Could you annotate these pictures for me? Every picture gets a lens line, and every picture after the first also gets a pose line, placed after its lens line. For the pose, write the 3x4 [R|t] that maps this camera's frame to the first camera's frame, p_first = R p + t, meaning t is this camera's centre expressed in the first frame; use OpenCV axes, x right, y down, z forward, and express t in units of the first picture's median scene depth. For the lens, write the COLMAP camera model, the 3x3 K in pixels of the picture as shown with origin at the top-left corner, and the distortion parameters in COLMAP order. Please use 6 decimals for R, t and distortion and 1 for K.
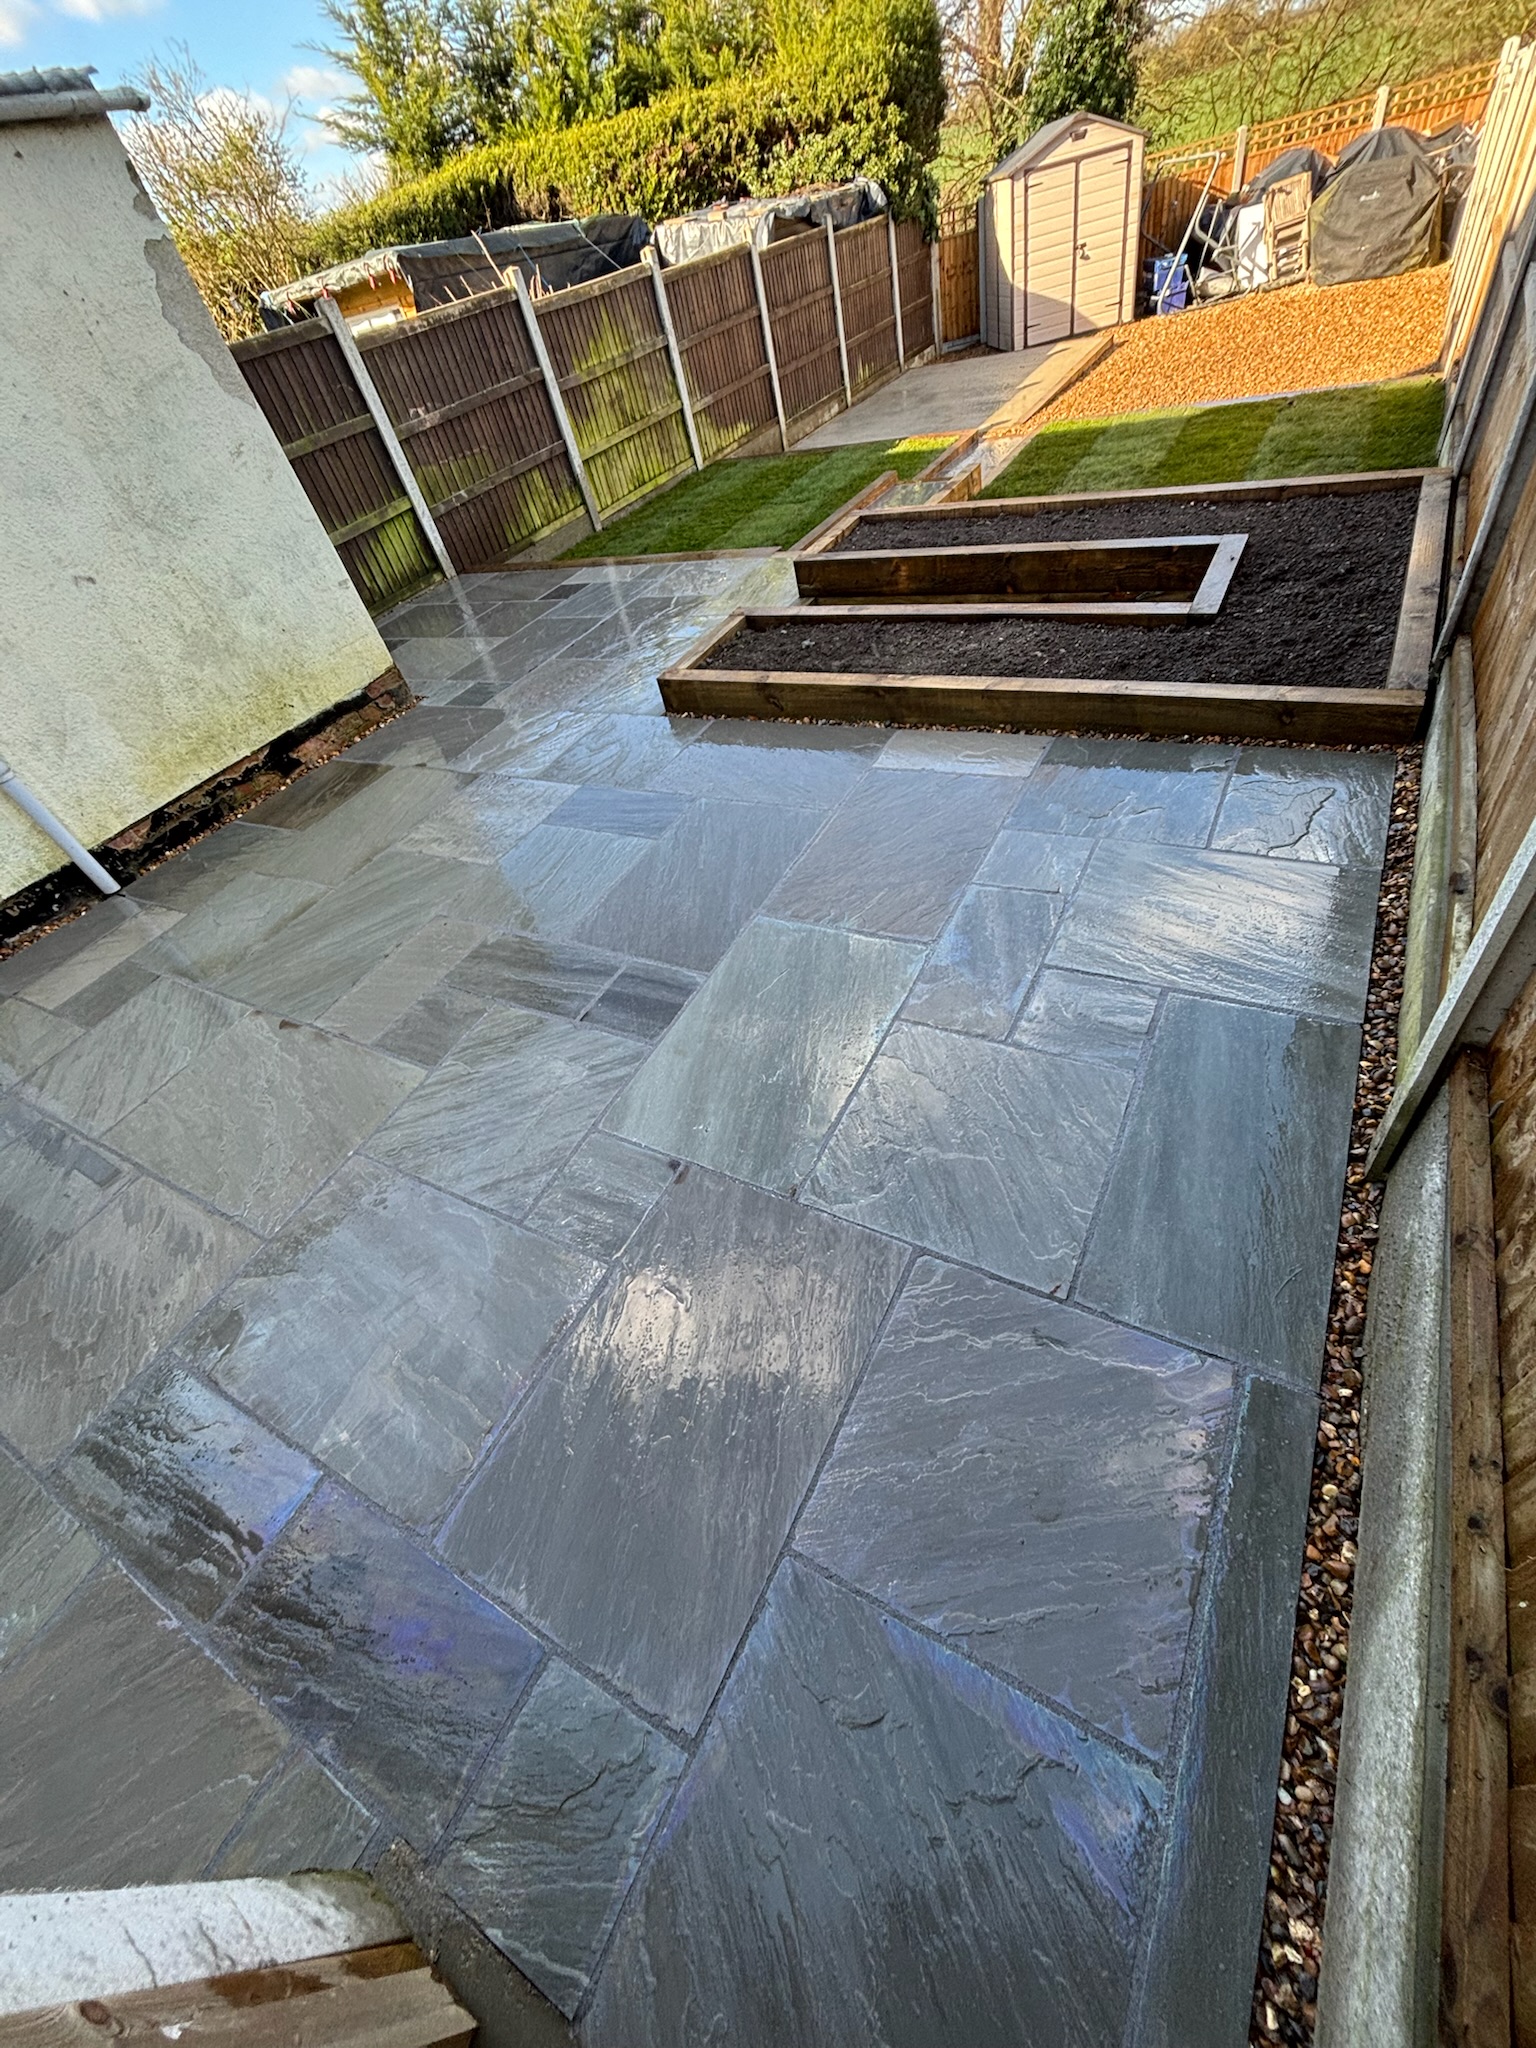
lens RADIAL K [[818.4, 0, 770.8], [0, 818.4, 1026.6], [0, 0, 1]] dist [0.000632, -0.001348]
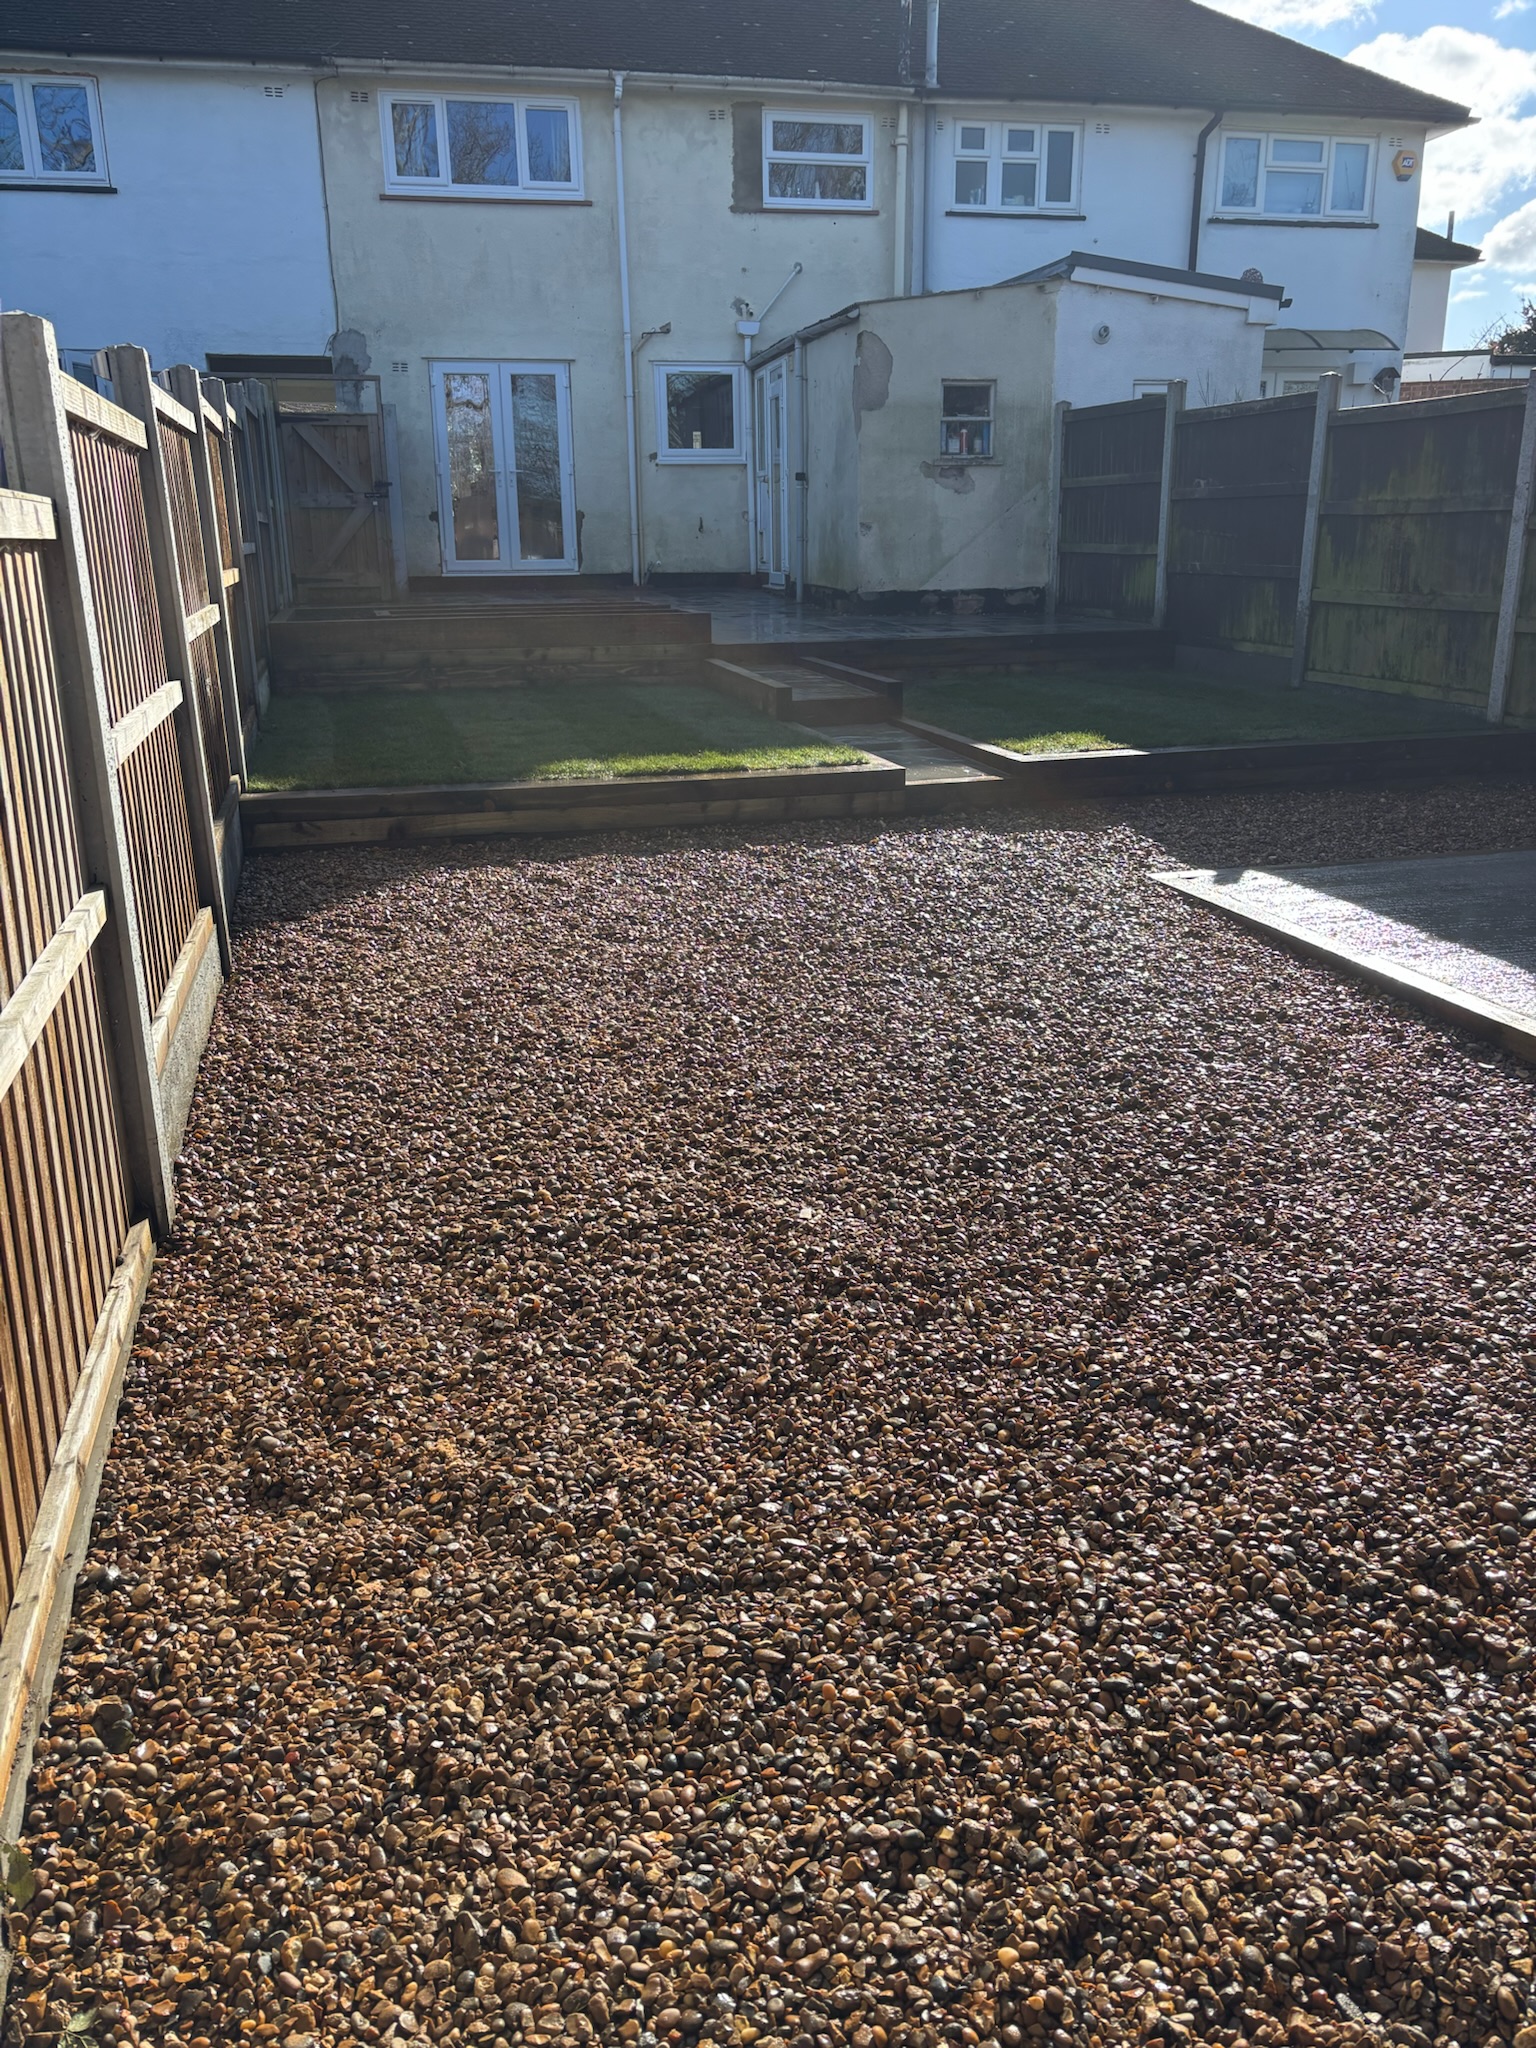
lens RADIAL K [[1537.3, 0, 770.4], [0, 1537.3, 1020.3], [0, 0, 1]] dist [0.048827, -0.048600]
pose [[-0.697639, 0.408205, -0.588786, 0.740811], [-0.393692, 0.468195, 0.791076, -1.006643], [0.598587, 0.783685, -0.165924, 0.887524]]
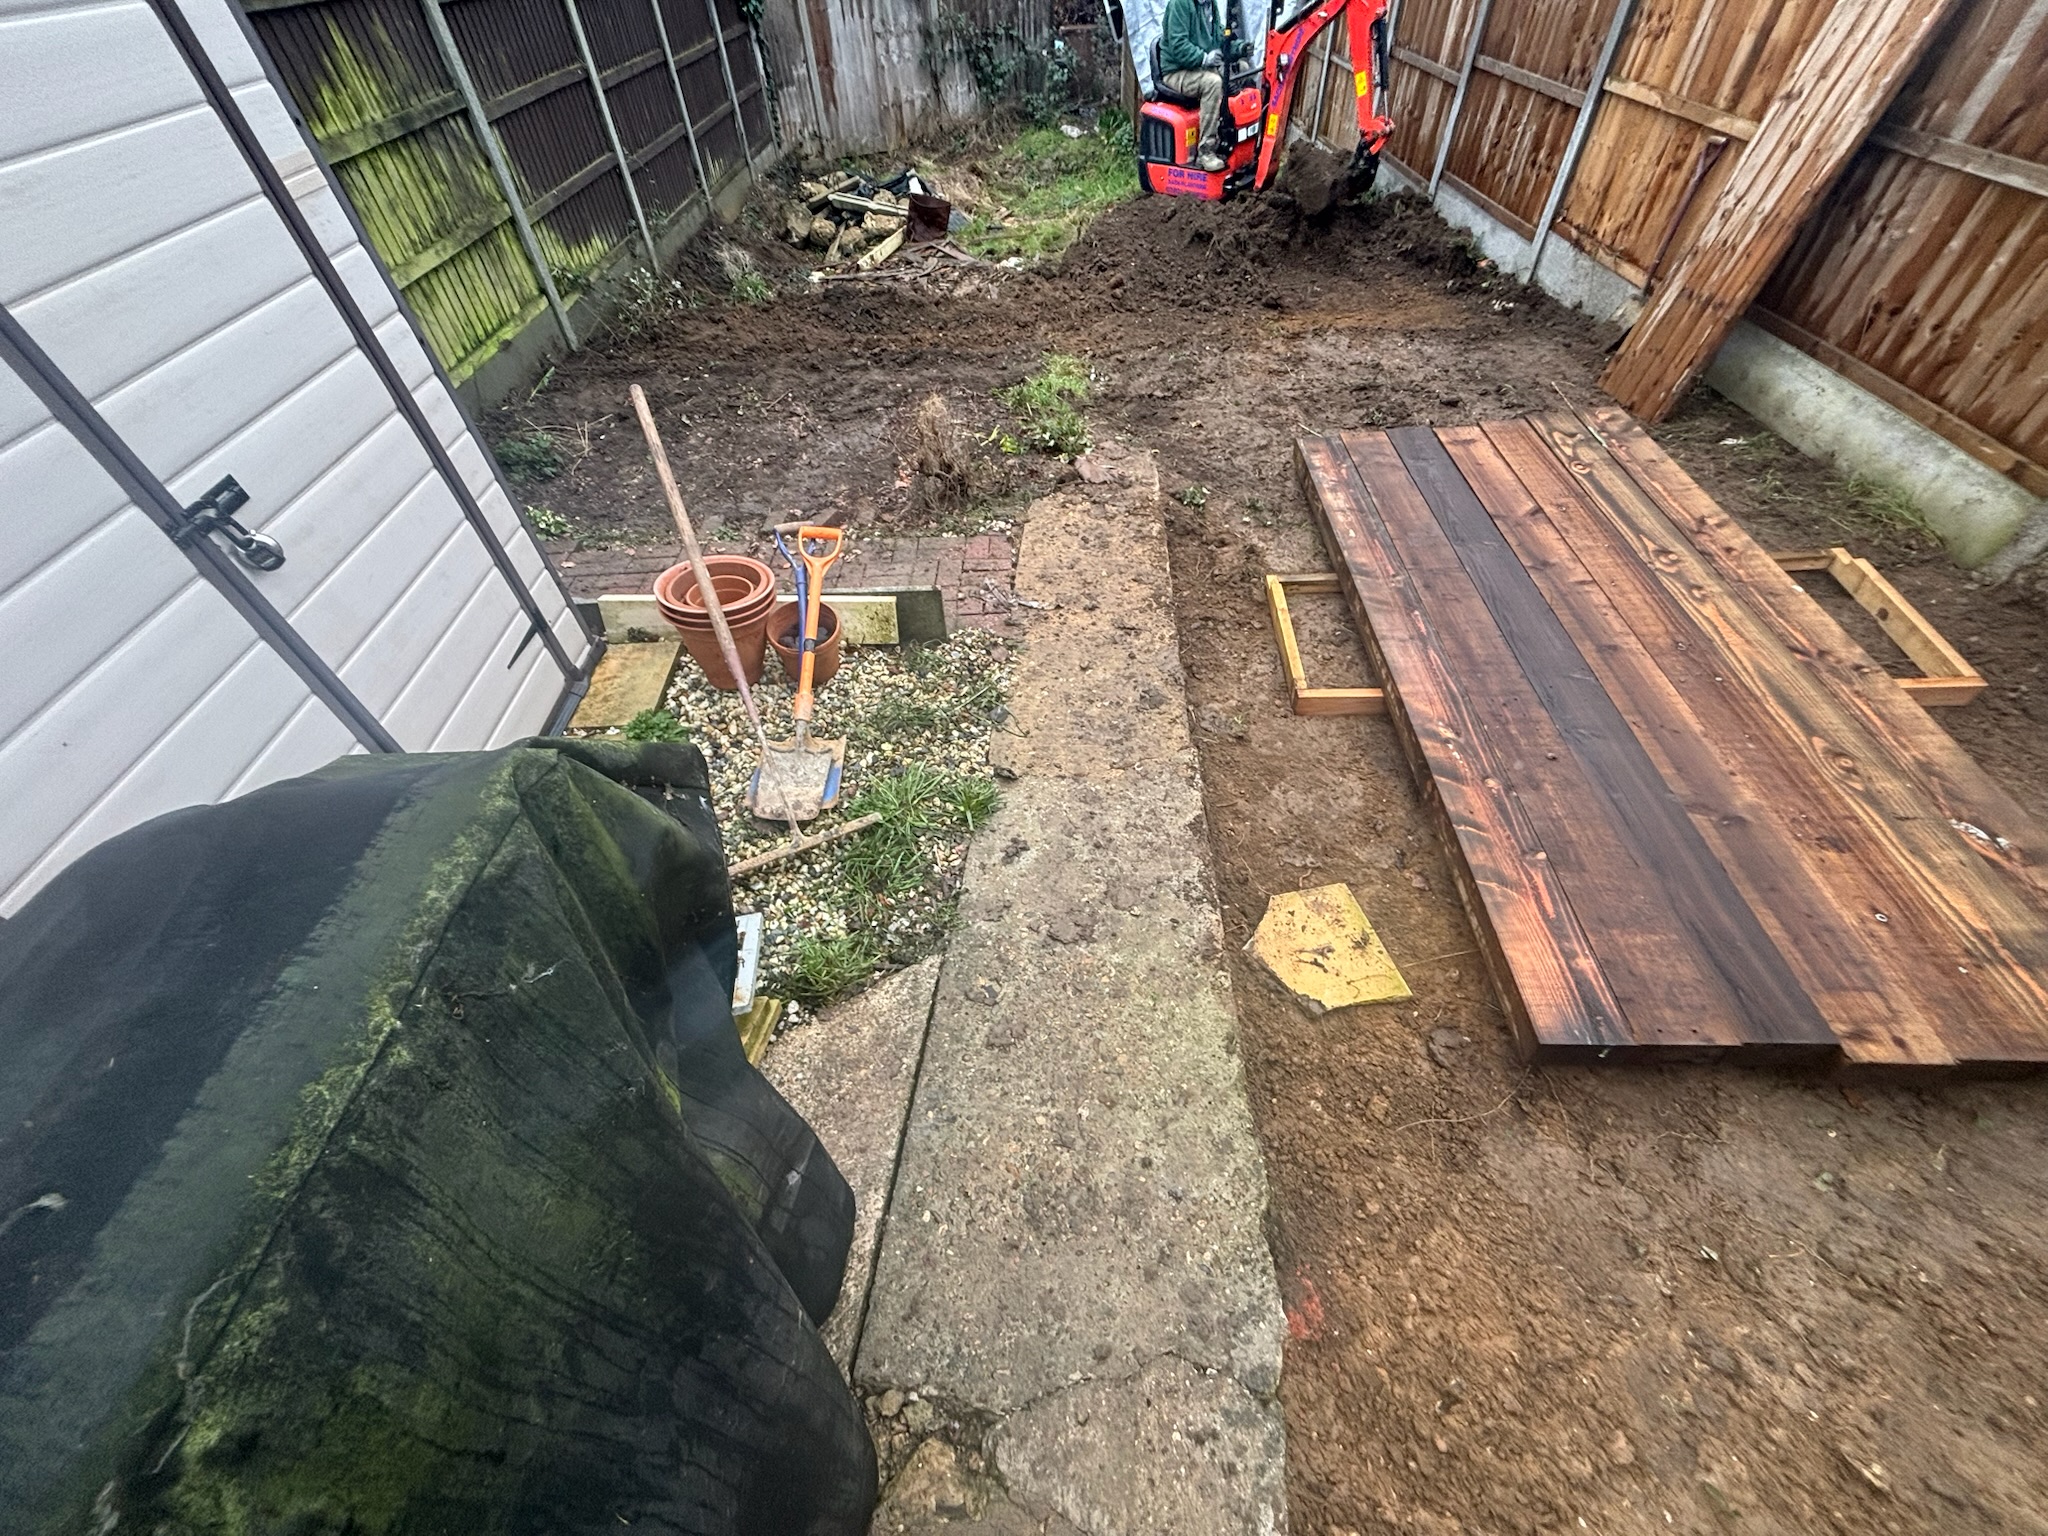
lens RADIAL K [[818.4, 0, 1014.5], [0, 818.4, 765.5], [0, 0, 1]] dist [0.000632, -0.001348]
pose [[0.862856, -0.241373, 0.444092, -0.125630], [0.260727, 0.965244, 0.018045, -0.233655], [-0.433013, 0.100217, 0.895799, 0.285493]]
